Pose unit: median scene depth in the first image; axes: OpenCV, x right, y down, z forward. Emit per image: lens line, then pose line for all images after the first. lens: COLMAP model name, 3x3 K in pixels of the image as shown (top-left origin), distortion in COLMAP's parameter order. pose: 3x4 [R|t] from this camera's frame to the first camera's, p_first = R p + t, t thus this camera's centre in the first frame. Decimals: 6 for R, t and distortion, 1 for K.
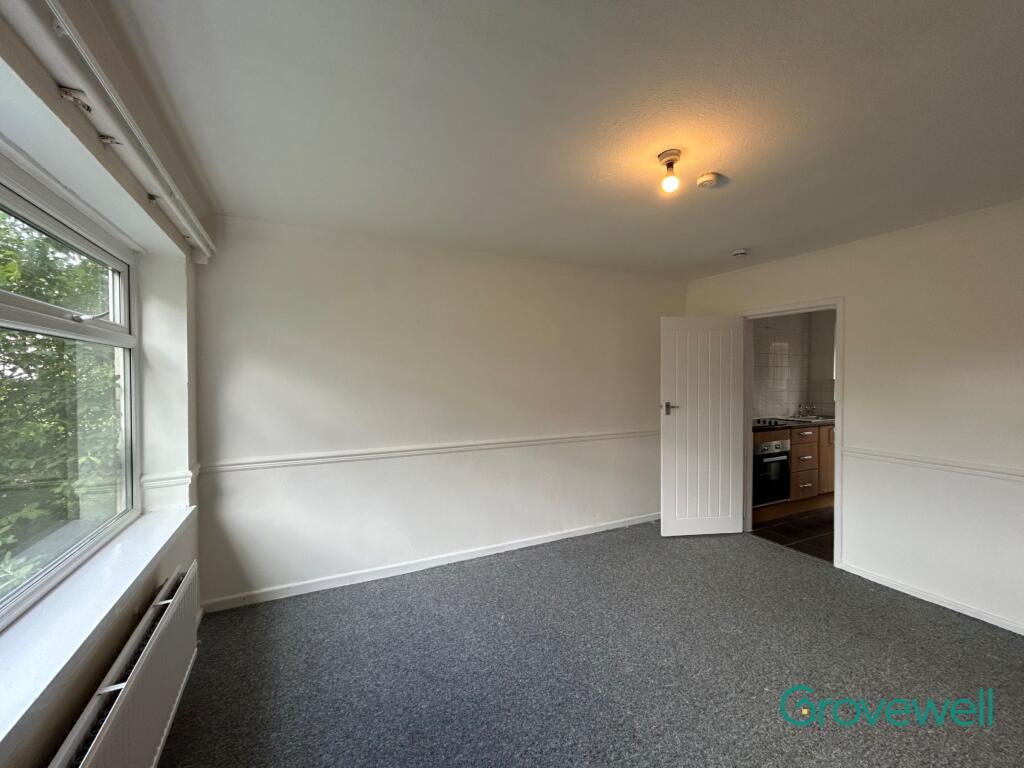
lens RADIAL K [[415.1, 0, 512.0], [0, 415.1, 384.0], [0, 0, 1]] dist [0.001995, 0.000529]
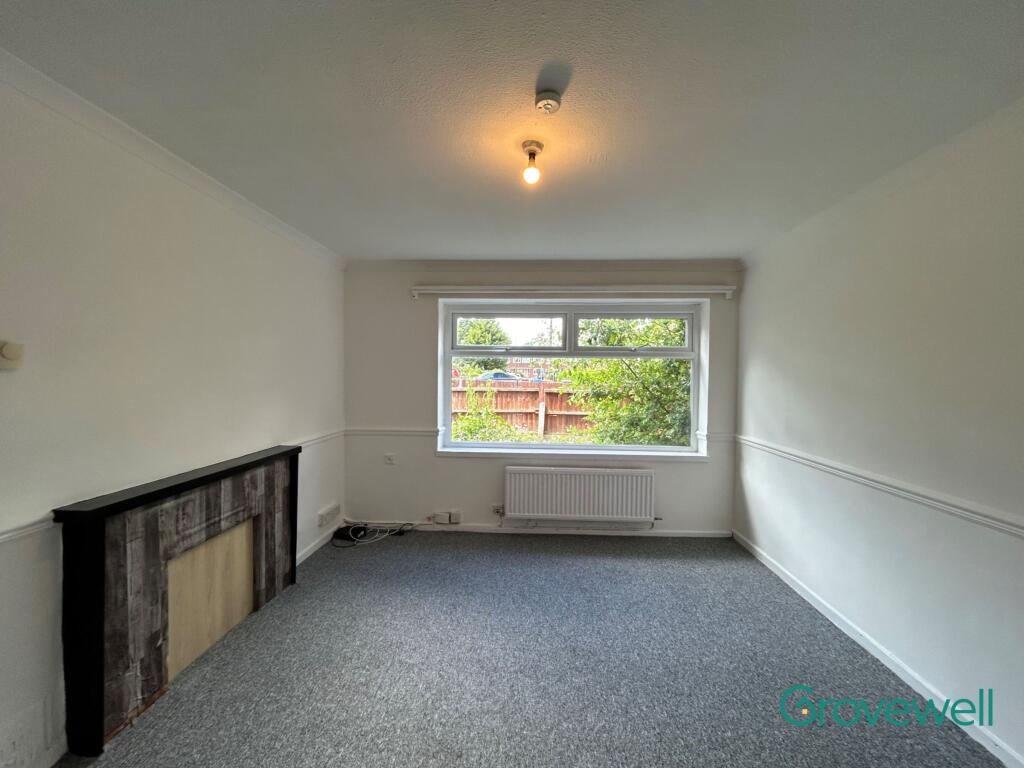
lens RADIAL K [[415.1, 0, 512.0], [0, 415.1, 384.0], [0, 0, 1]] dist [0.001995, 0.000529]
pose [[-0.496989, 0.016265, -0.867605, 0.881636], [-0.022458, 0.999248, 0.031598, -0.012904], [0.867466, 0.035189, -0.496250, 1.020216]]
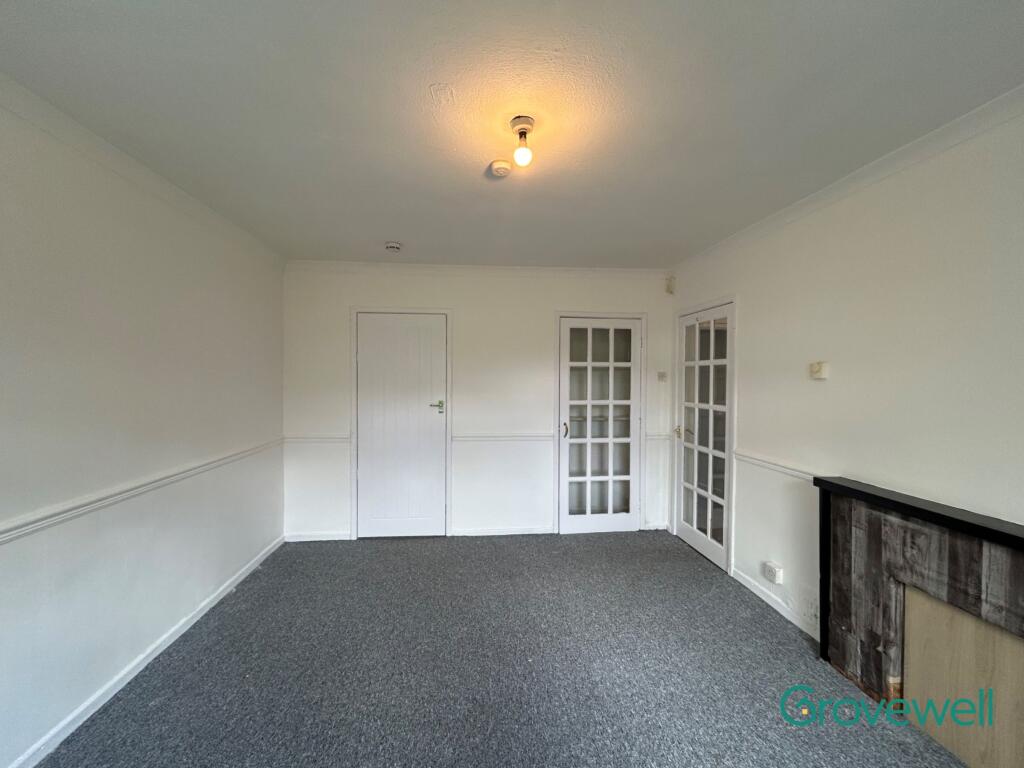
lens RADIAL K [[415.1, 0, 512.0], [0, 415.1, 384.0], [0, 0, 1]] dist [0.001995, 0.000529]
pose [[0.354041, -0.012040, 0.935153, -0.319568], [0.009287, 0.999913, 0.009358, -0.004241], [-0.935184, 0.005372, 0.354122, 0.495212]]
